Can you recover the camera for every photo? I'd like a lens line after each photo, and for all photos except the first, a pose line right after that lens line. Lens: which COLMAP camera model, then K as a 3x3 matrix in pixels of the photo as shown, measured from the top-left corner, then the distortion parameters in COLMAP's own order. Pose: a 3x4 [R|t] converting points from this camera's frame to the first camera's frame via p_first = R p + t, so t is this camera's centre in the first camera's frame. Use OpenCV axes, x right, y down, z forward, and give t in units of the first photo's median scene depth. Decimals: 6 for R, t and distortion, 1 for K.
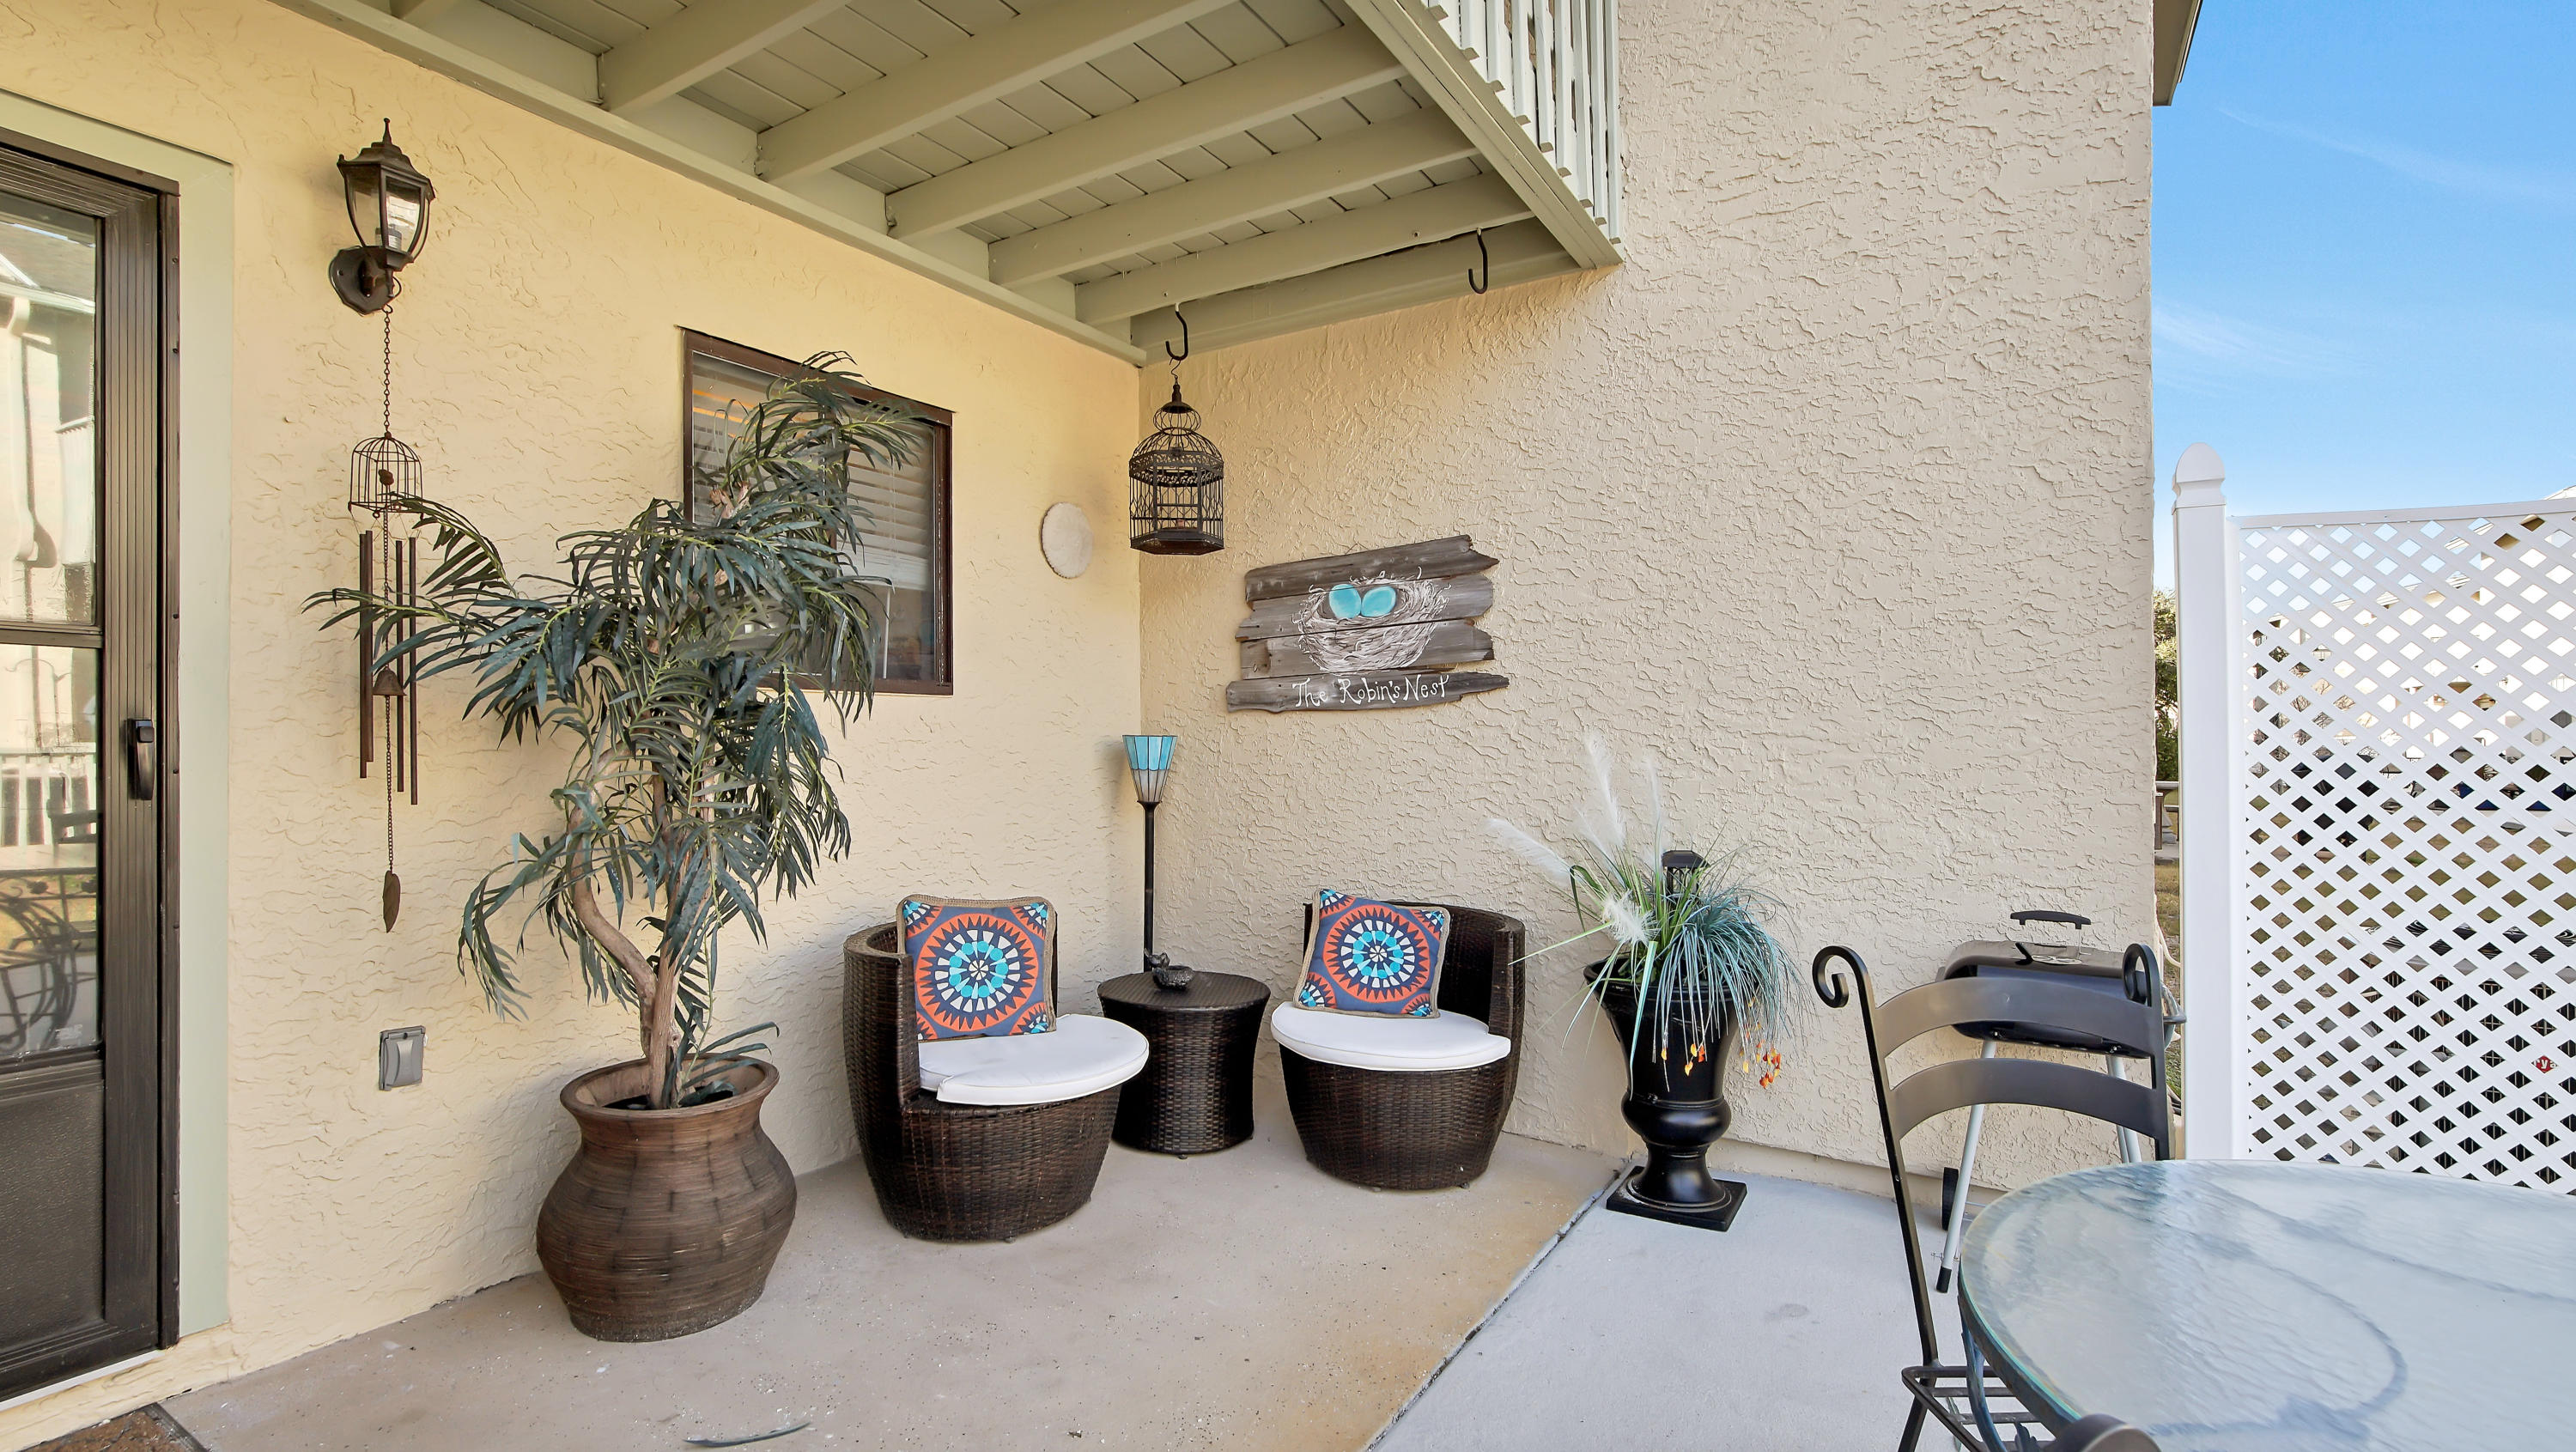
lens RADIAL K [[1229.4, 0, 1303.6], [0, 1229.4, 747.5], [0, 0, 1]] dist [-0.015388, 0.002127]
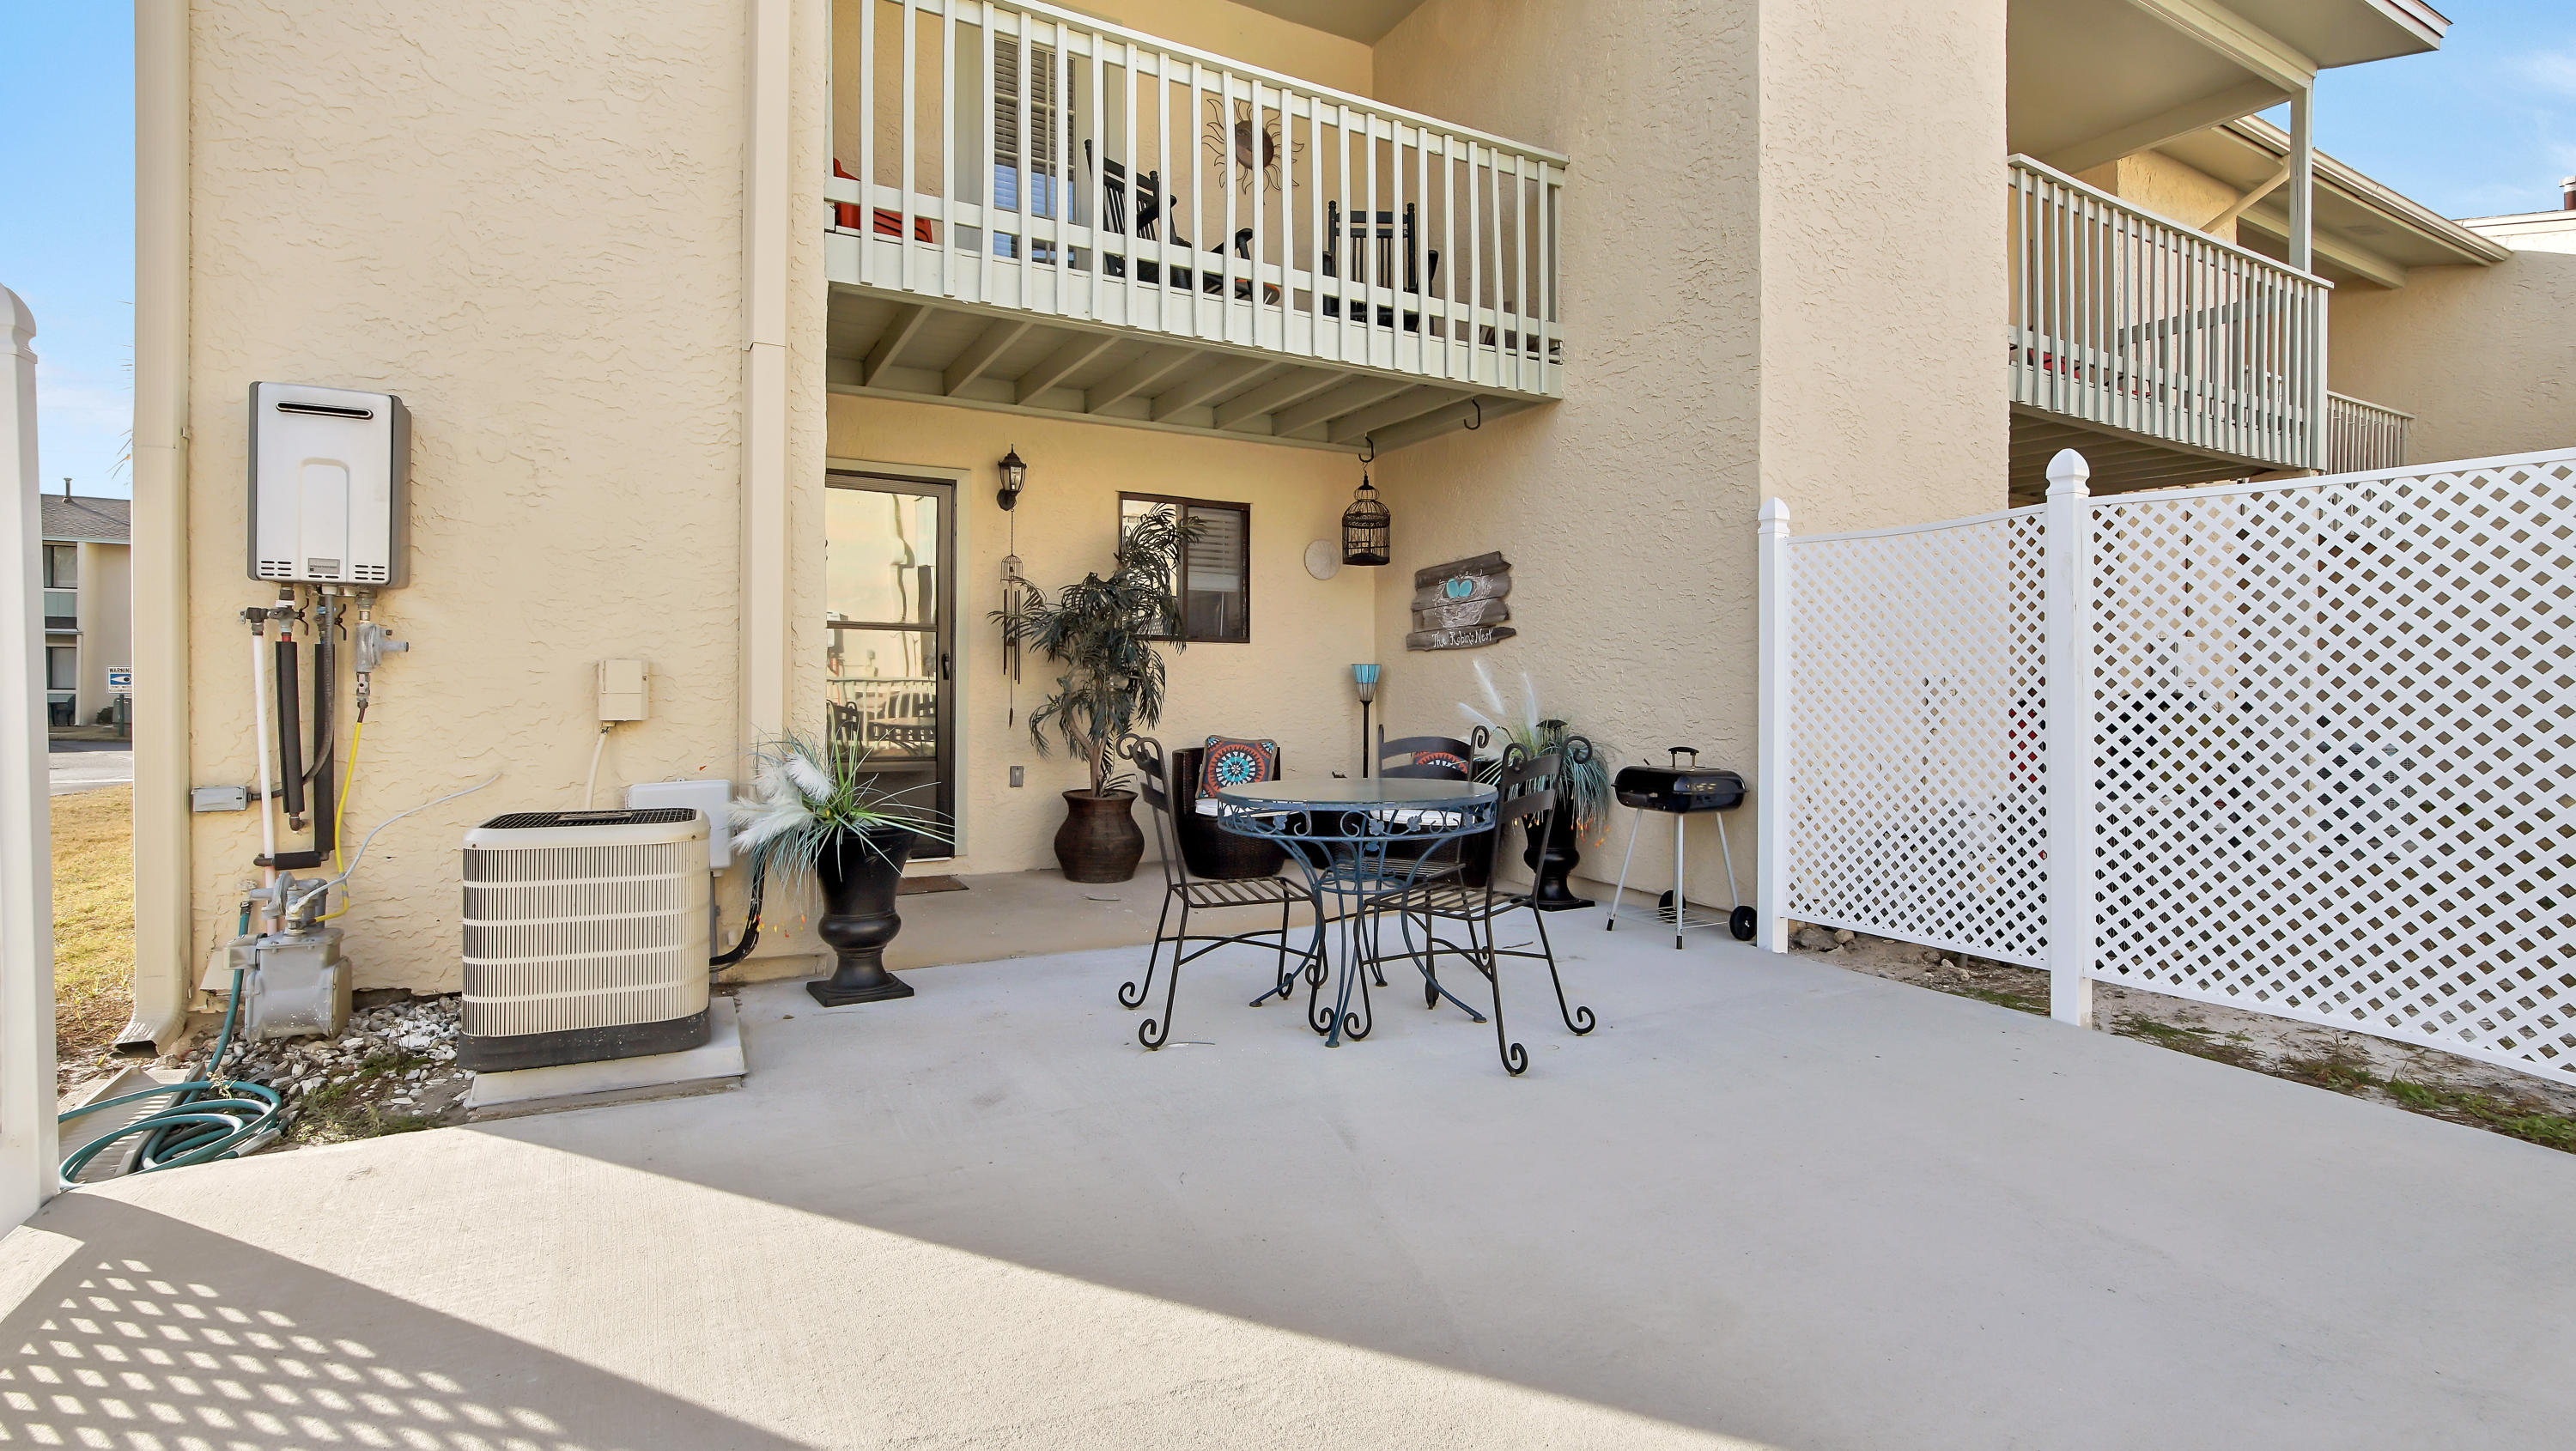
lens RADIAL K [[1229.4, 0, 1273.9], [0, 1229.4, 712.5], [0, 0, 1]] dist [-0.015388, 0.002127]
pose [[0.871428, 0.013674, -0.490333, 0.772968], [-0.007688, 0.999869, 0.014222, 0.043578], [0.490464, -0.008623, 0.871419, -0.779645]]
